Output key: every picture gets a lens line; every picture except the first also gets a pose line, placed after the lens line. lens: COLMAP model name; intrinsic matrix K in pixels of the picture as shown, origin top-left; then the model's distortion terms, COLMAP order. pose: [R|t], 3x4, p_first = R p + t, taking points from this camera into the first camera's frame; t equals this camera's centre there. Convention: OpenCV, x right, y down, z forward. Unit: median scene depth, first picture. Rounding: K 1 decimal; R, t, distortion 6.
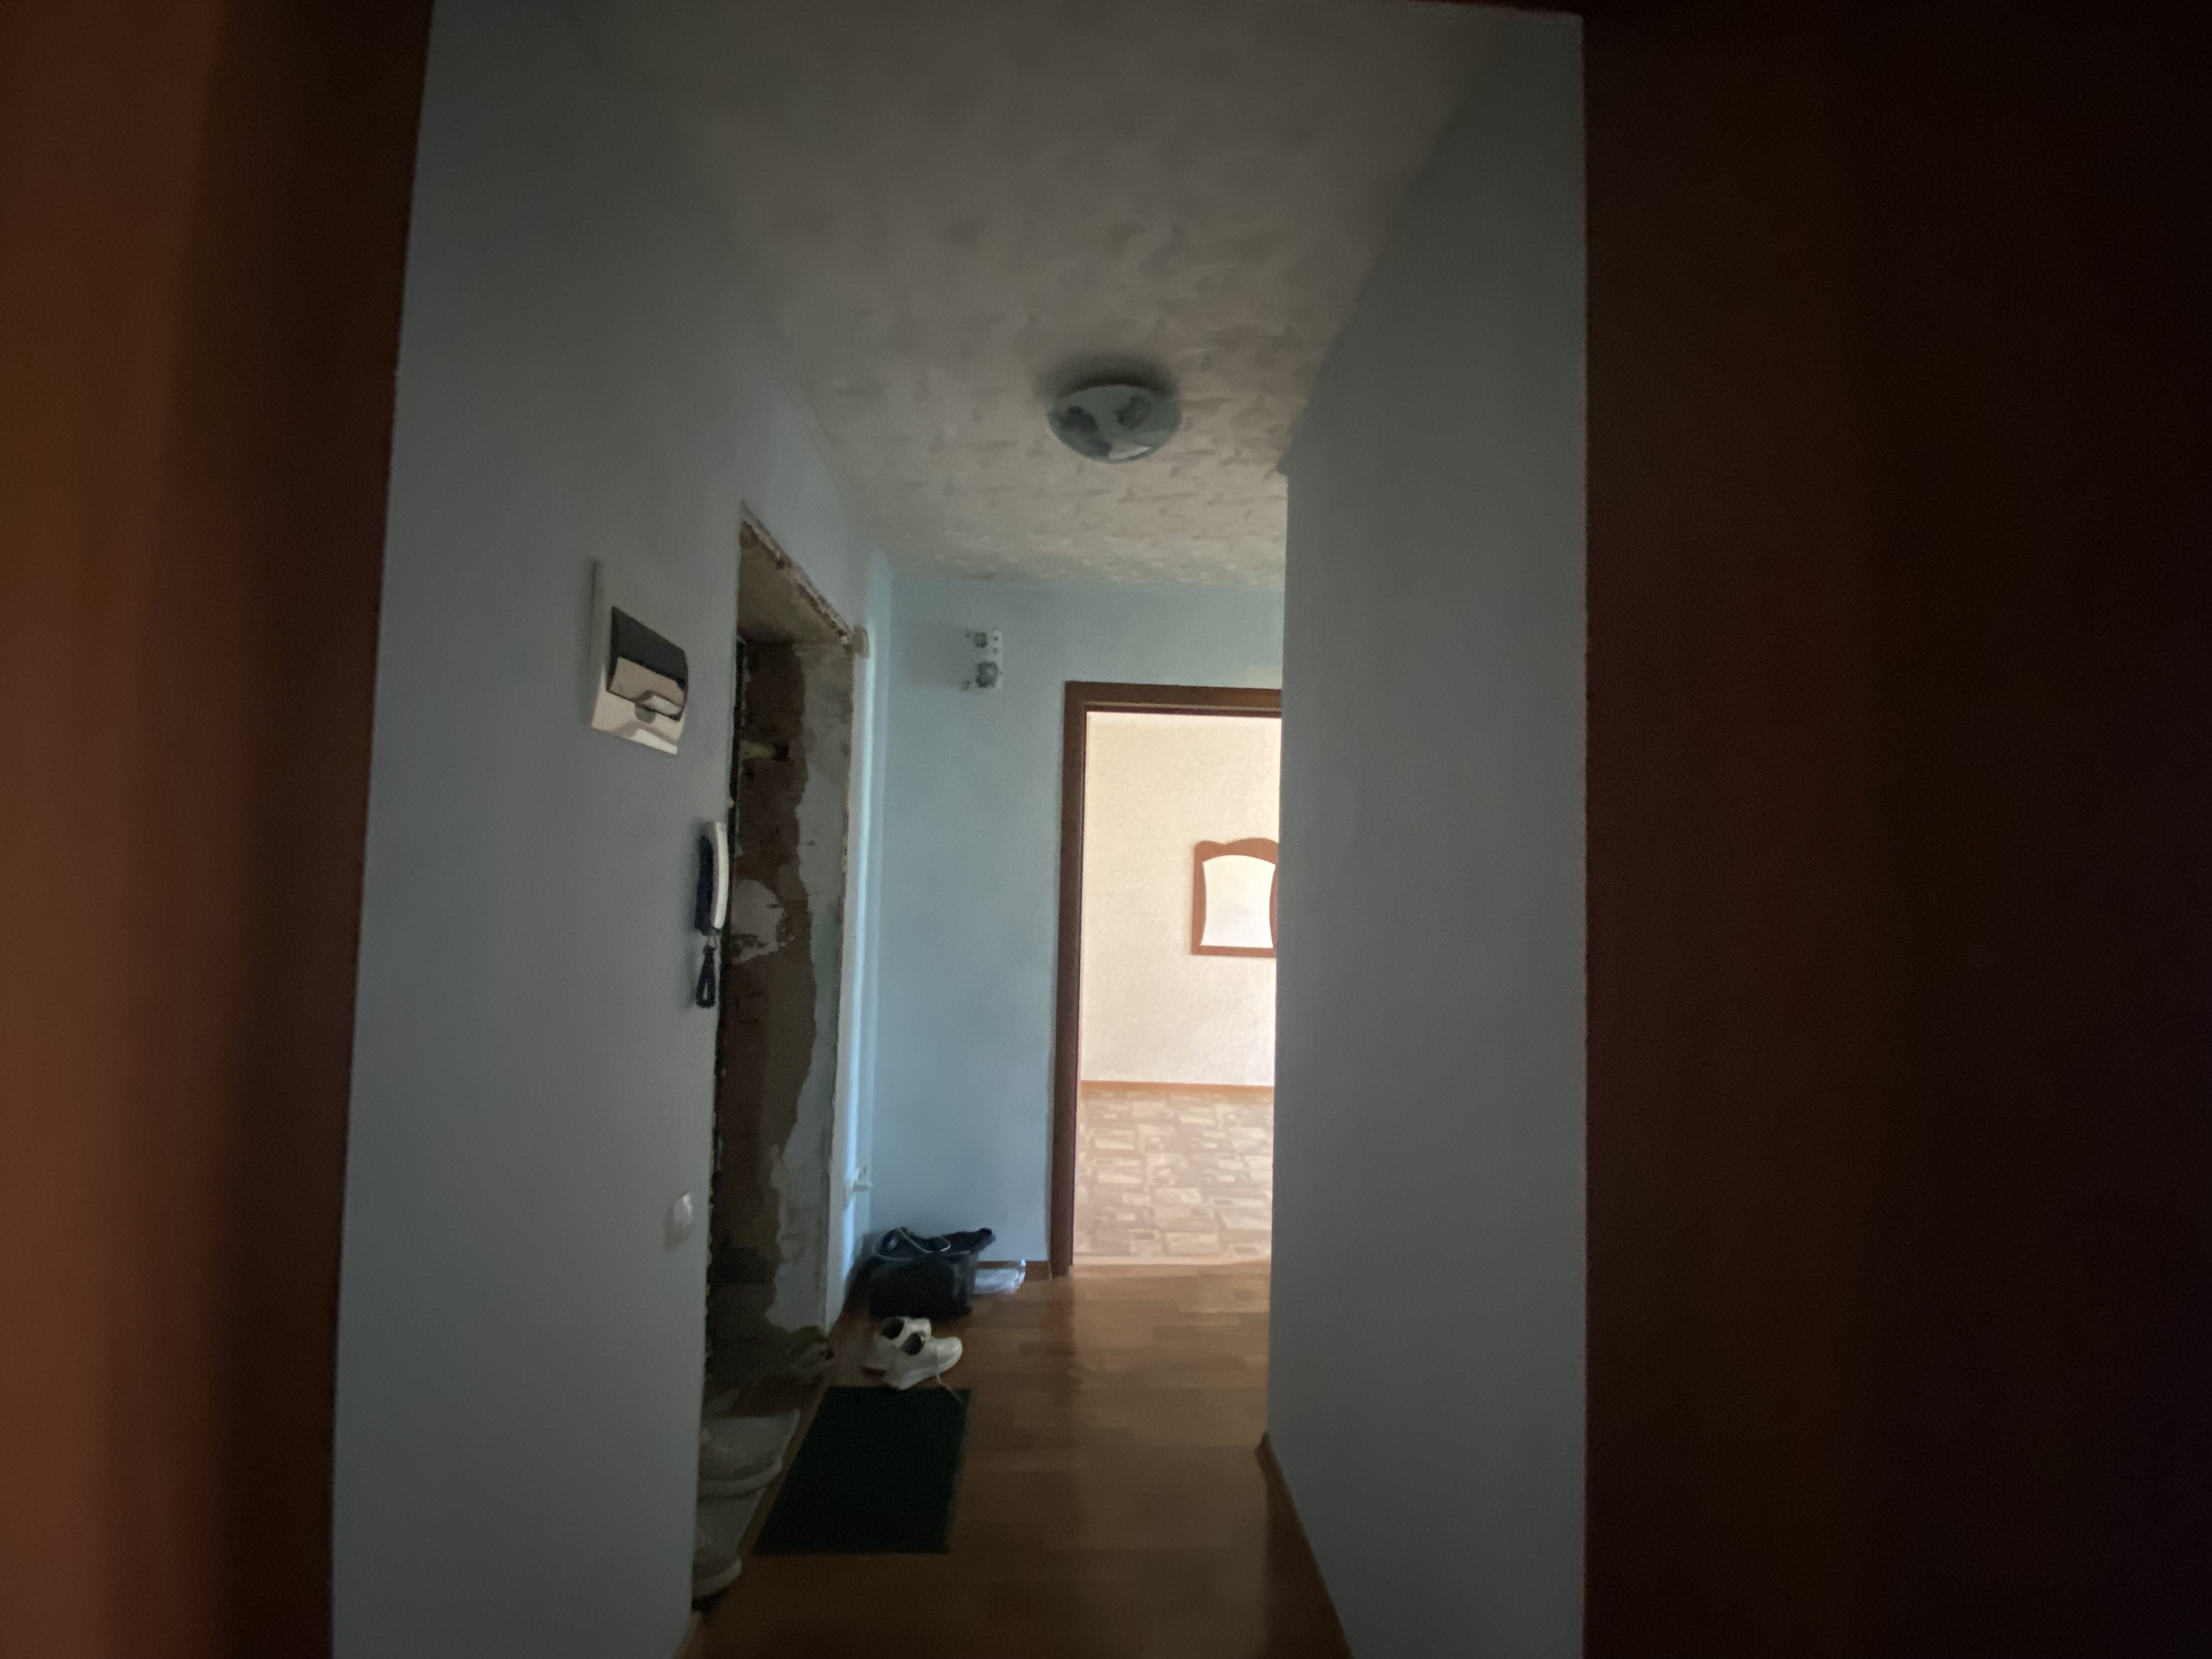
lens RADIAL K [[914.8, 0, 1106.0], [0, 914.8, 829.5], [0, 0, 1]] dist [0.014999, -0.018761]
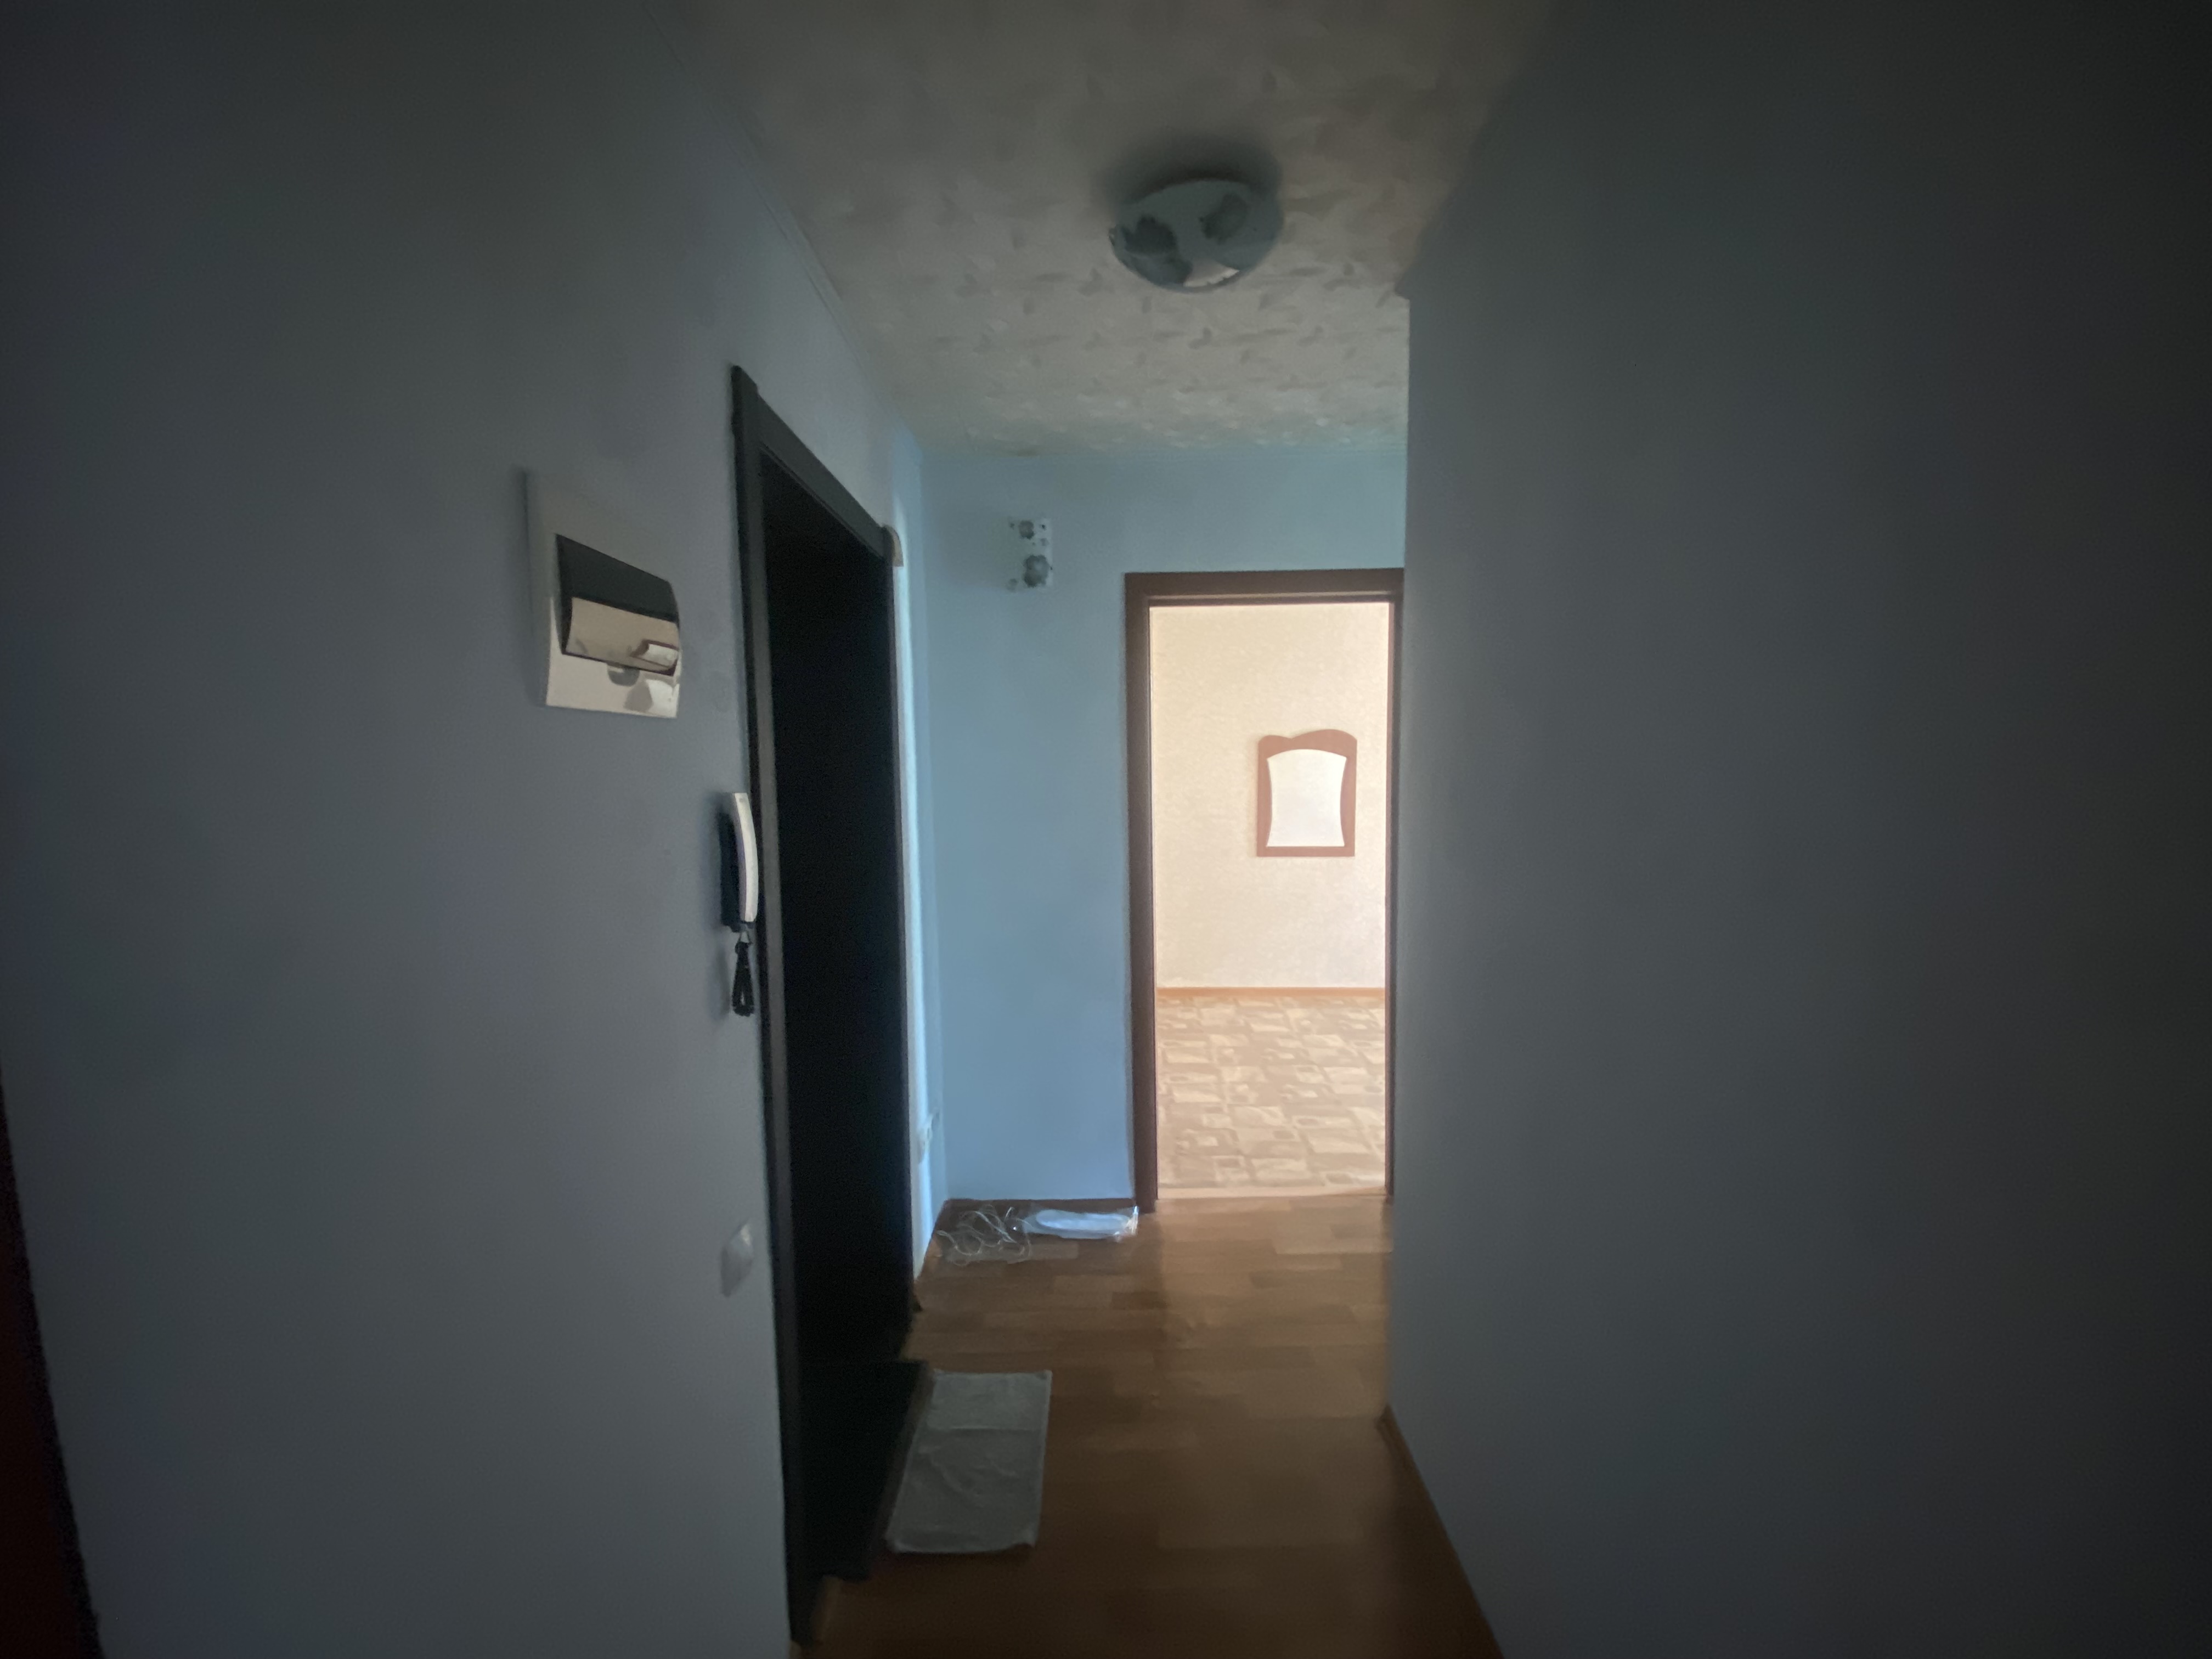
lens RADIAL K [[921.5, 0, 1102.4], [0, 921.5, 838.8], [0, 0, 1]] dist [-0.000650, -0.019839]
pose [[0.997817, -0.039654, -0.052814, -0.033720], [0.046431, 0.989895, 0.133986, -0.034615], [0.046967, -0.136146, 0.989575, 0.114966]]
